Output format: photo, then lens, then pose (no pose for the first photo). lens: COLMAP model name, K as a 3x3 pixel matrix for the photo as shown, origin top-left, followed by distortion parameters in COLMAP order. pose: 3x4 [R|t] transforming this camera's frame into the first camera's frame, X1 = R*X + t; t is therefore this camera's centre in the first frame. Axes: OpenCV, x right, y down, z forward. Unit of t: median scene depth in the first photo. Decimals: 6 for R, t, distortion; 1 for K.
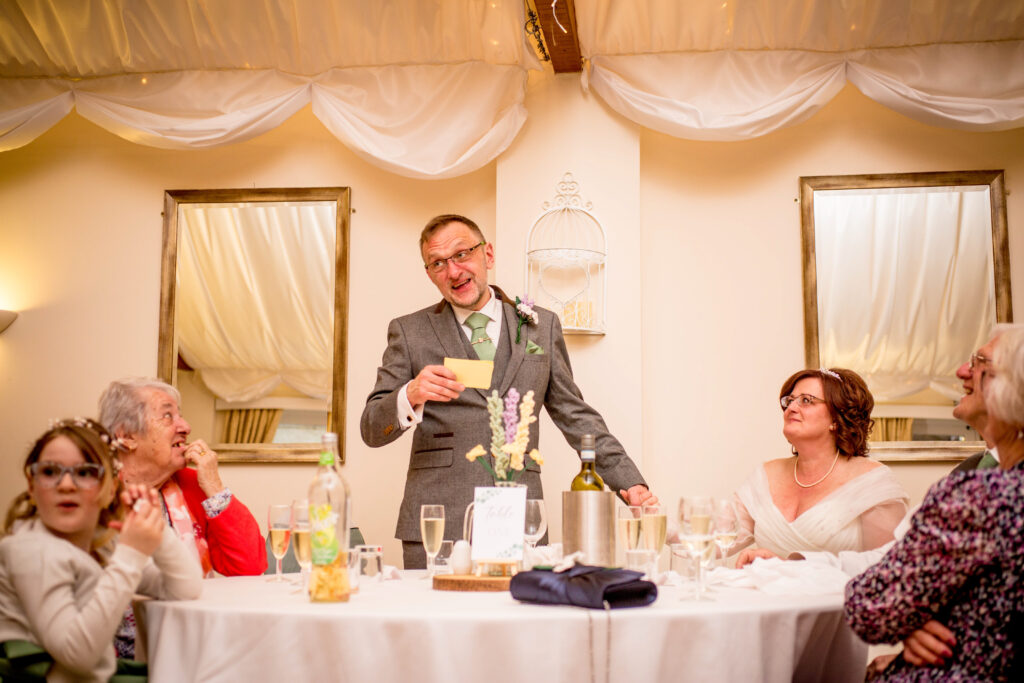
lens RADIAL K [[1411.0, 0, 512.0], [0, 1411.0, 341.5], [0, 0, 1]] dist [-0.002331, 0.060023]
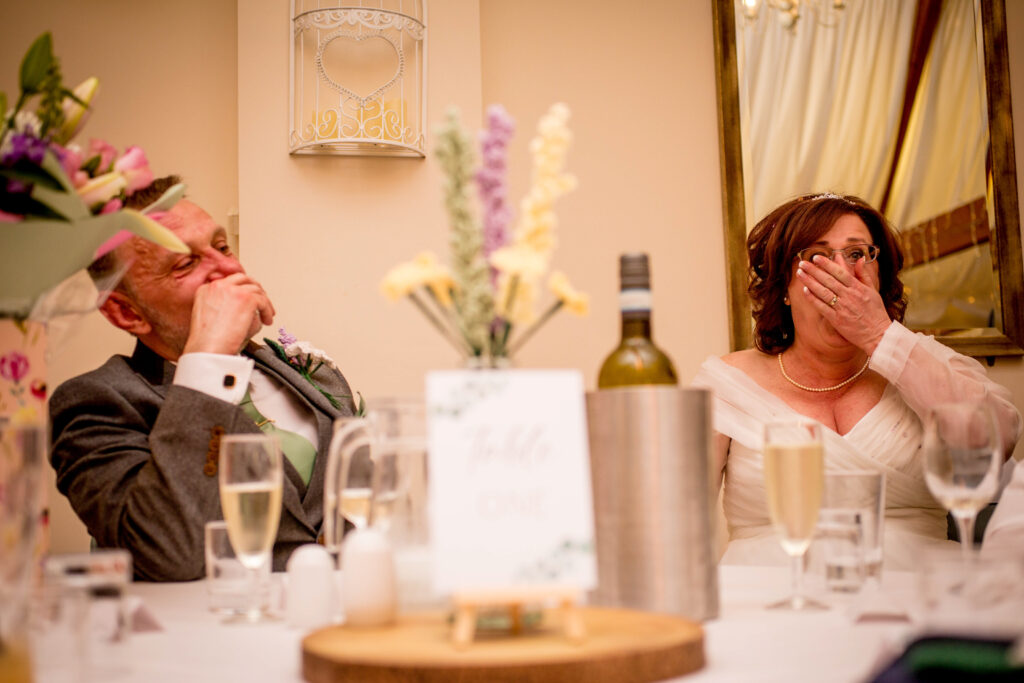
lens RADIAL K [[1411.0, 0, 512.0], [0, 1411.0, 341.5], [0, 0, 1]] dist [-0.002331, 0.060023]
pose [[0.965923, -0.008271, 0.258696, -0.056530], [-0.002381, 0.999163, 0.040835, 0.049914], [-0.258817, -0.040059, 0.965095, 0.408886]]
